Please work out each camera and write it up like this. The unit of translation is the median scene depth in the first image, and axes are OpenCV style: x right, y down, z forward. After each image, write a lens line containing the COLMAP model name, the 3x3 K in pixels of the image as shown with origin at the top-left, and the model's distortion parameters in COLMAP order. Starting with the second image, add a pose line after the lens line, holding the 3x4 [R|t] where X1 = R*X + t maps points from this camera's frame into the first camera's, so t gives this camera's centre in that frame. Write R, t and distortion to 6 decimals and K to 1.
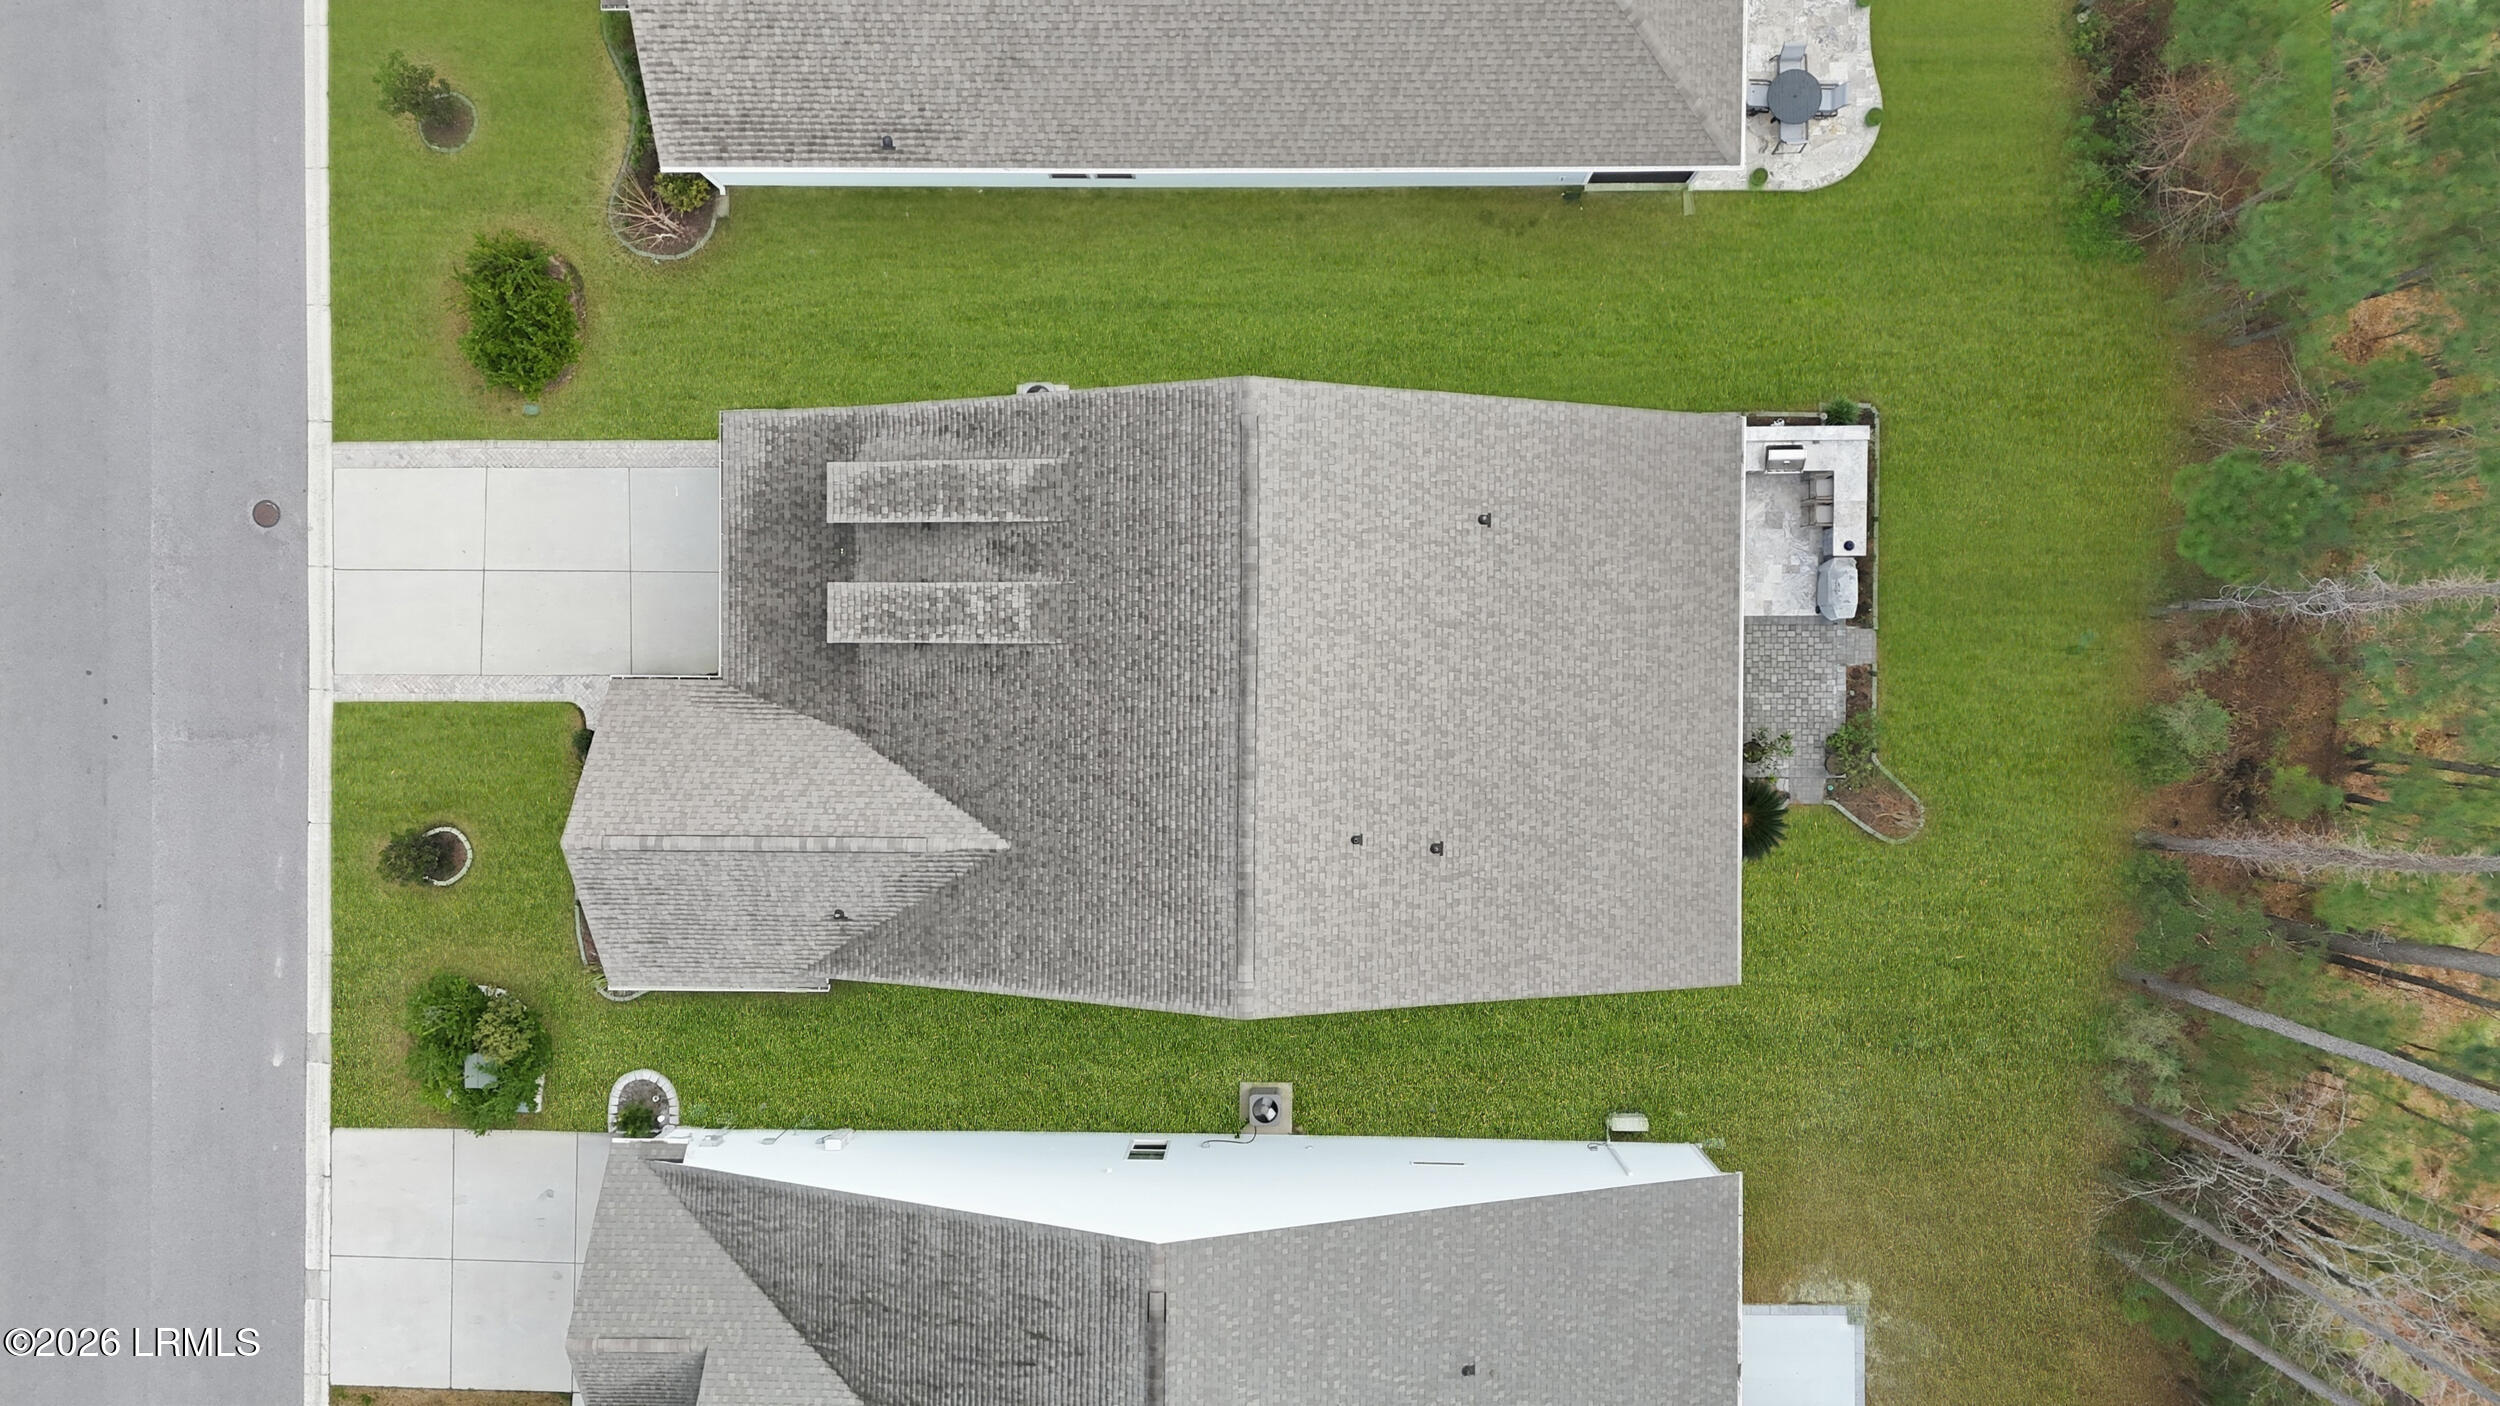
lens RADIAL K [[1856.2, 0, 1250.0], [0, 1856.2, 703.0], [0, 0, 1]] dist [0.060582, -0.006630]
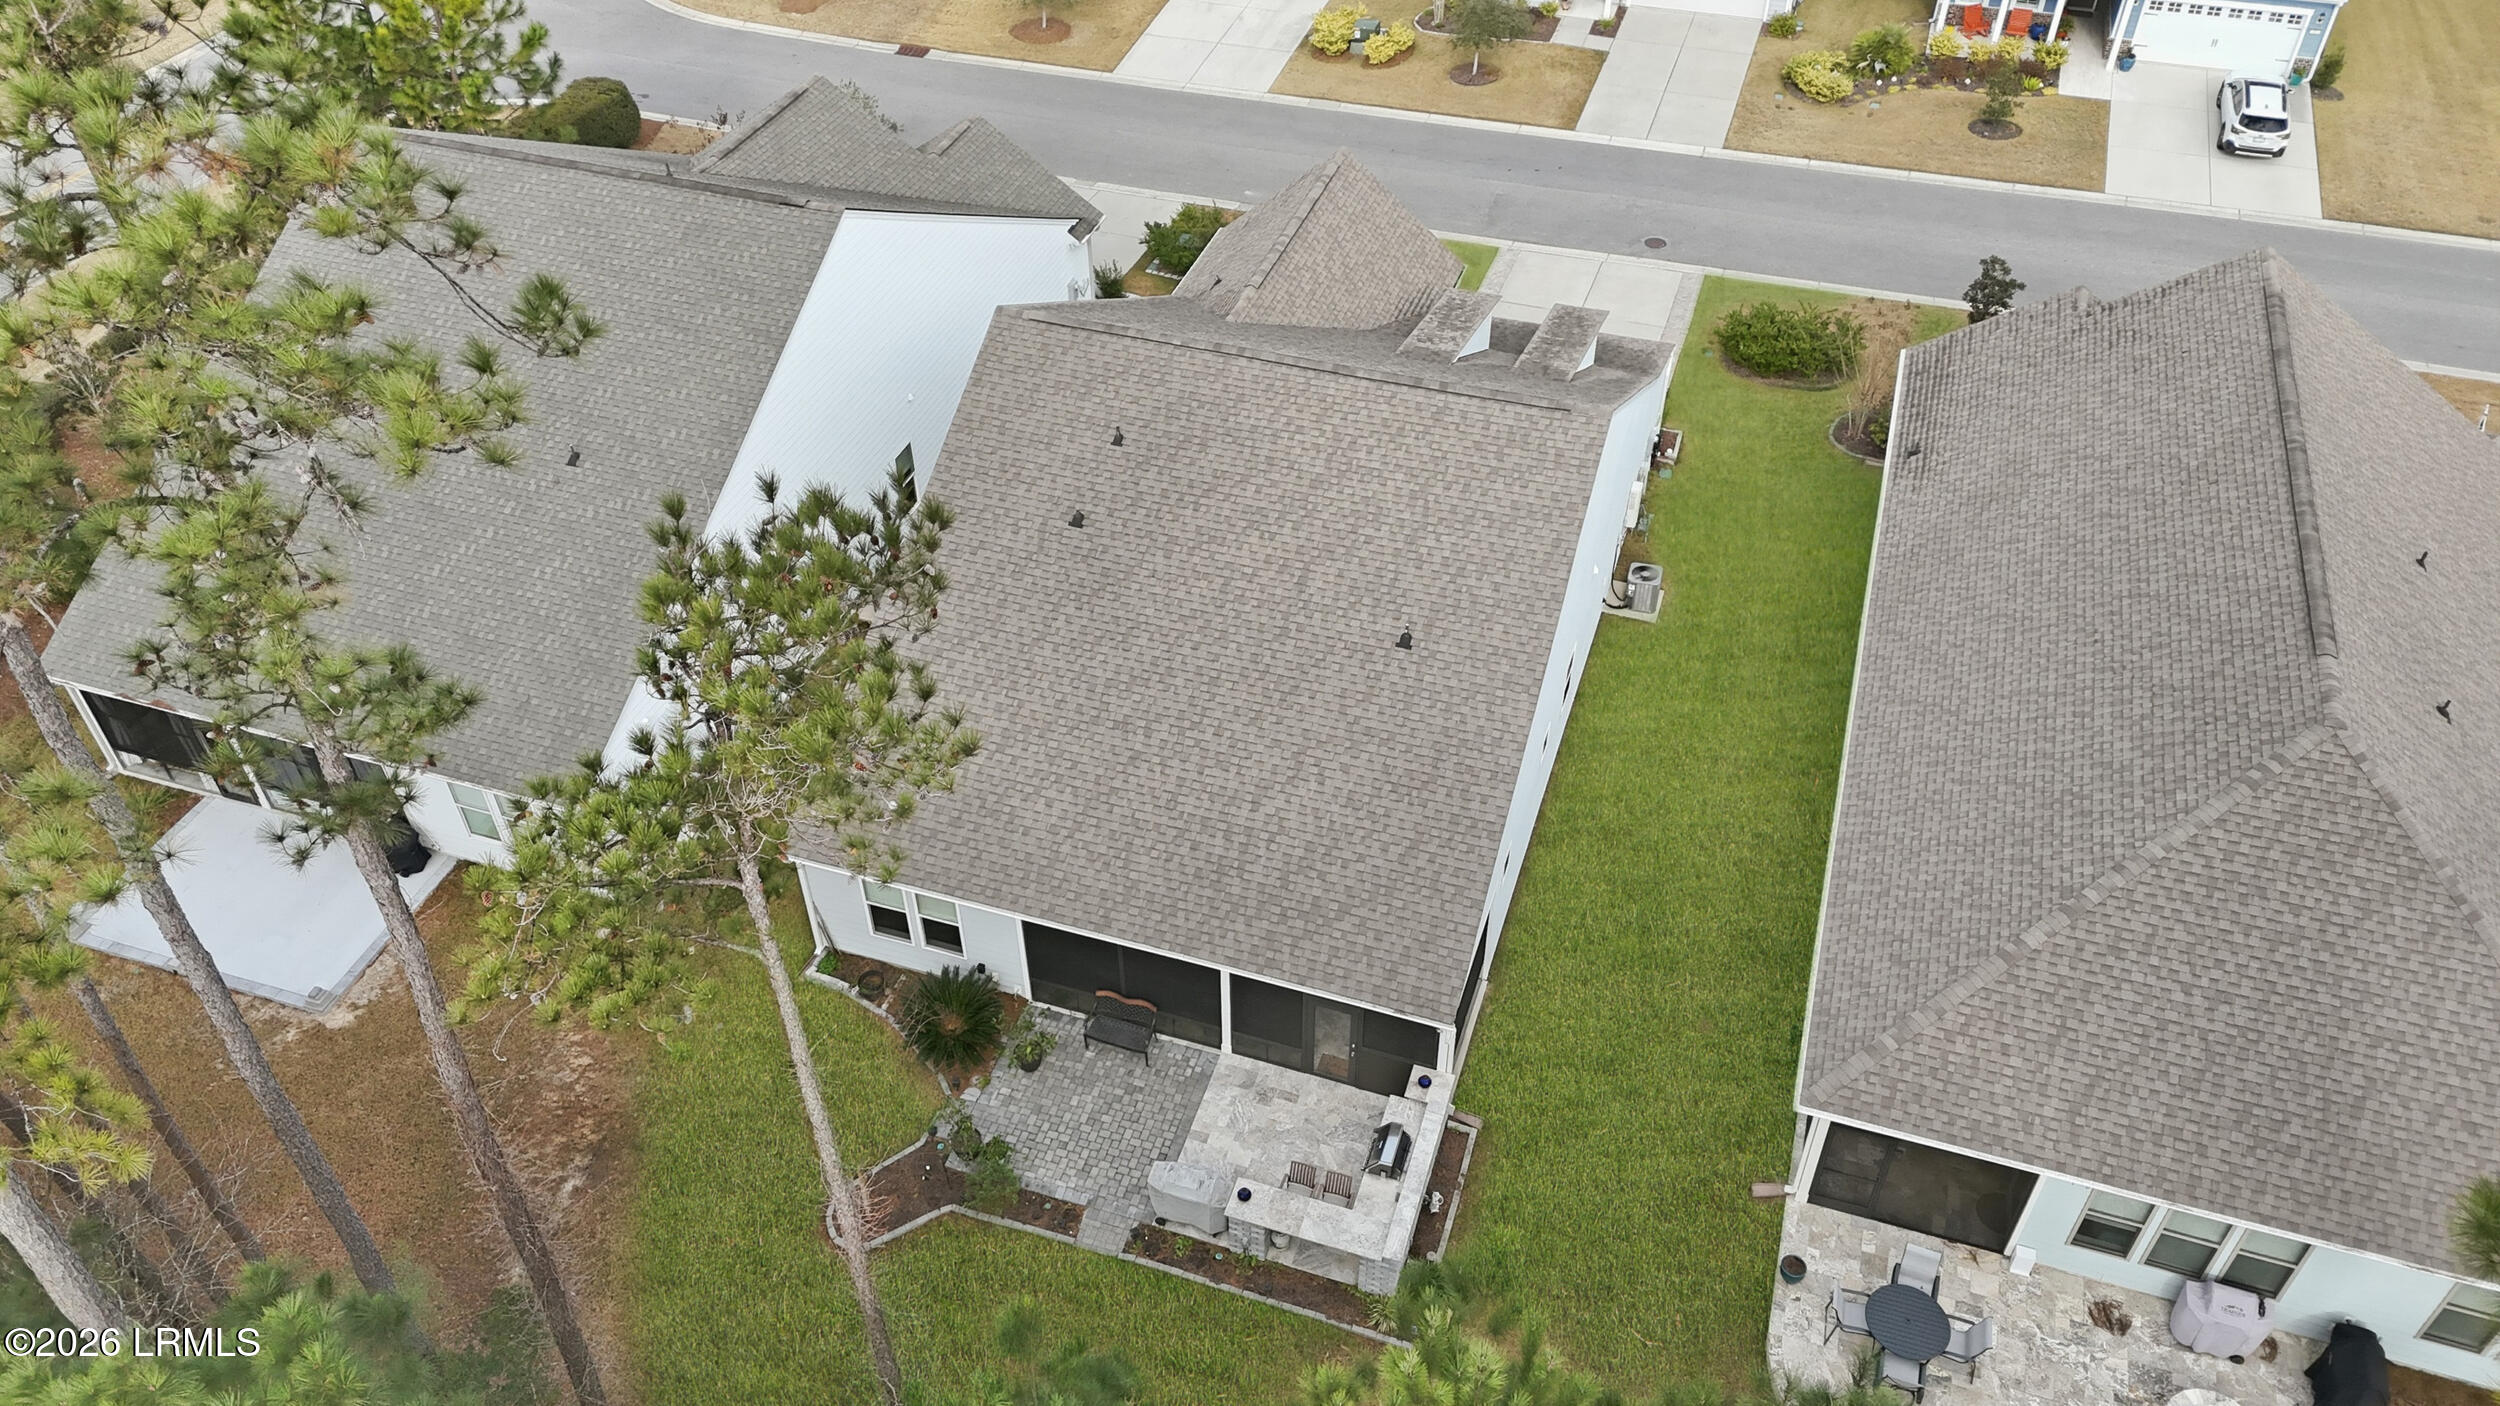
lens RADIAL K [[1856.2, 0, 1250.0], [0, 1856.2, 703.0], [0, 0, 1]] dist [0.060582, -0.006630]
pose [[-0.312971, 0.647966, -0.694398, 0.674972], [-0.949686, -0.204244, 0.237445, -0.211094], [0.012030, 0.733774, 0.679287, 0.374083]]
